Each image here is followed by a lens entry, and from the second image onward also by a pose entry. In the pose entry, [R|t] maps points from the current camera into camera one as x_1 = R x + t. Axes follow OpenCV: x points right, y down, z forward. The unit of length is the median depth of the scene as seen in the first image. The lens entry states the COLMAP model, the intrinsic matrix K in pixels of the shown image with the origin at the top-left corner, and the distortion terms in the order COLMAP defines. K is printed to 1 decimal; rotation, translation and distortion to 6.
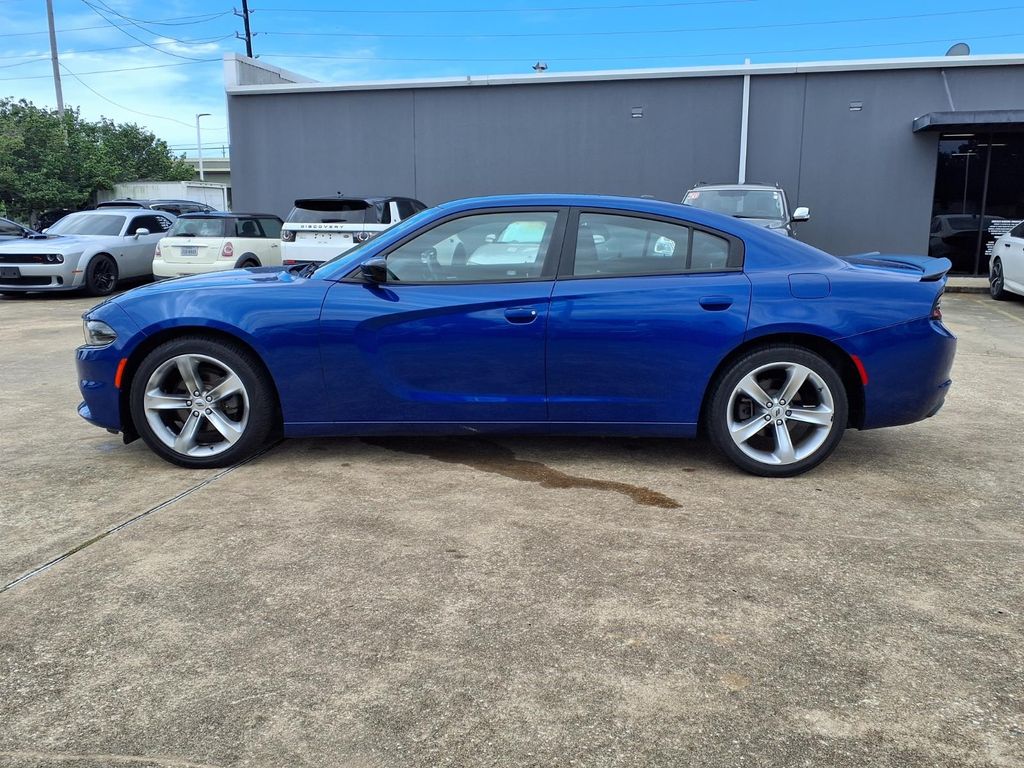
lens RADIAL K [[853.4, 0, 512.0], [0, 853.4, 384.0], [0, 0, 1]] dist [0.124995, -0.227915]
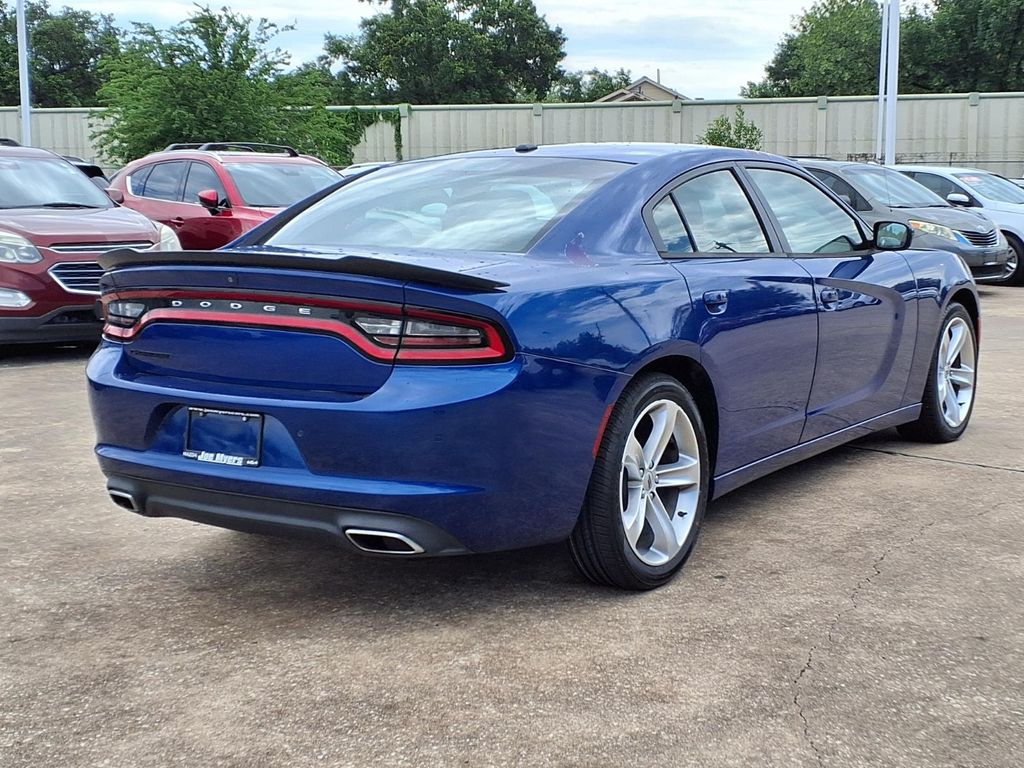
lens RADIAL K [[1434.6, 0, 512.0], [0, 1434.6, 384.0], [0, 0, 1]] dist [0.290188, -1.031047]
pose [[-0.545668, 0.118755, -0.829544, 0.442838], [-0.152465, 0.959317, 0.237623, -0.124203], [0.824015, 0.256140, -0.505363, 0.651321]]
